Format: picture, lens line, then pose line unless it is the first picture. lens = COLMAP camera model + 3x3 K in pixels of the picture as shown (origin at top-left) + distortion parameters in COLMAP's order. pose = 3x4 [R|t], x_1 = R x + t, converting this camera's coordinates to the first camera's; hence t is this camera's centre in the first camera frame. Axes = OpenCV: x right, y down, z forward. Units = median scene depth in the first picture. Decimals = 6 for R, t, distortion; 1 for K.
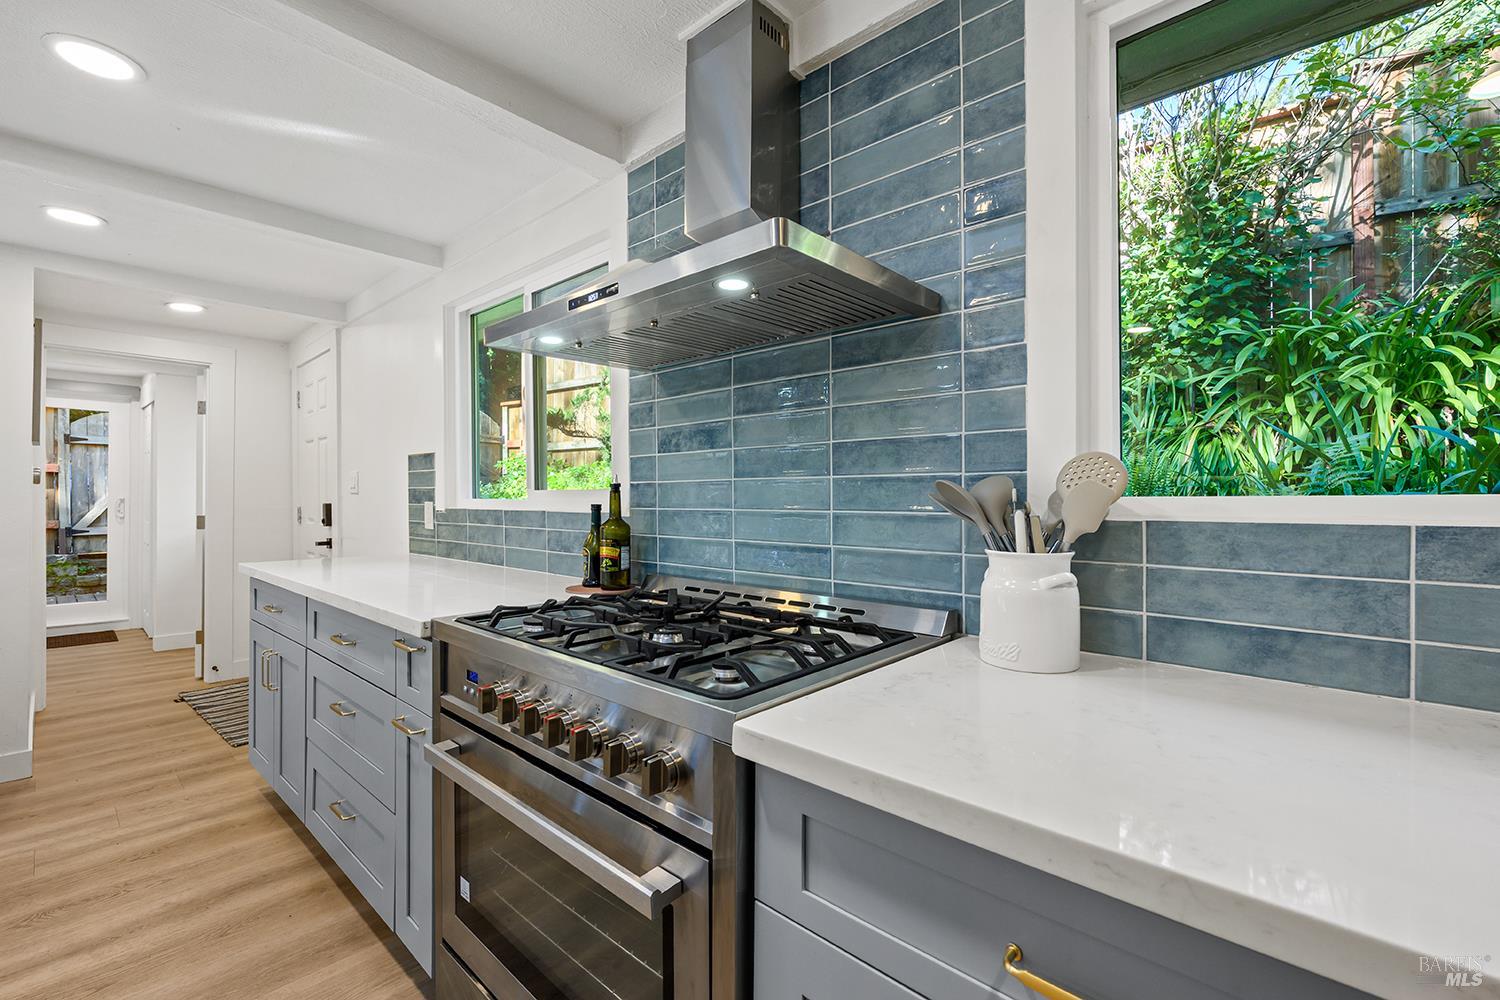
lens RADIAL K [[621.5, 0, 766.9], [0, 621.5, 505.0], [0, 0, 1]] dist [-0.006373, -0.000809]
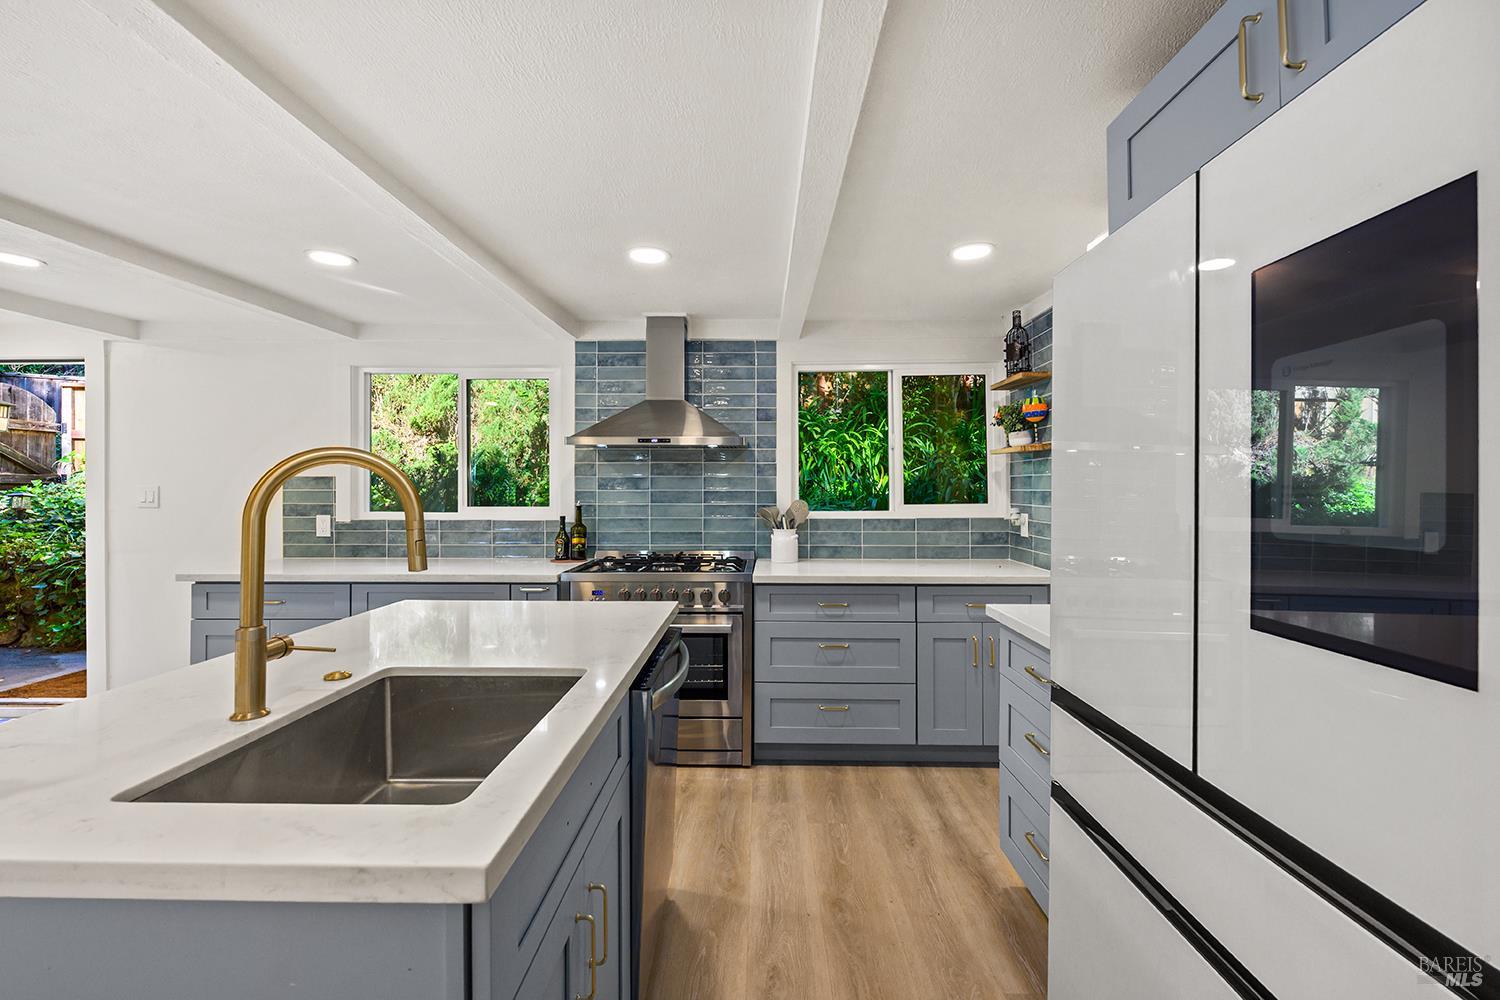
lens RADIAL K [[609.1, 0, 756.4], [0, 609.1, 489.3], [0, 0, 1]] dist [-0.001447, 0.000199]
pose [[0.756429, -0.001756, 0.654074, -1.076220], [0.005061, 0.999982, -0.003169, -0.076009], [-0.654057, 0.005707, 0.756424, -0.814562]]
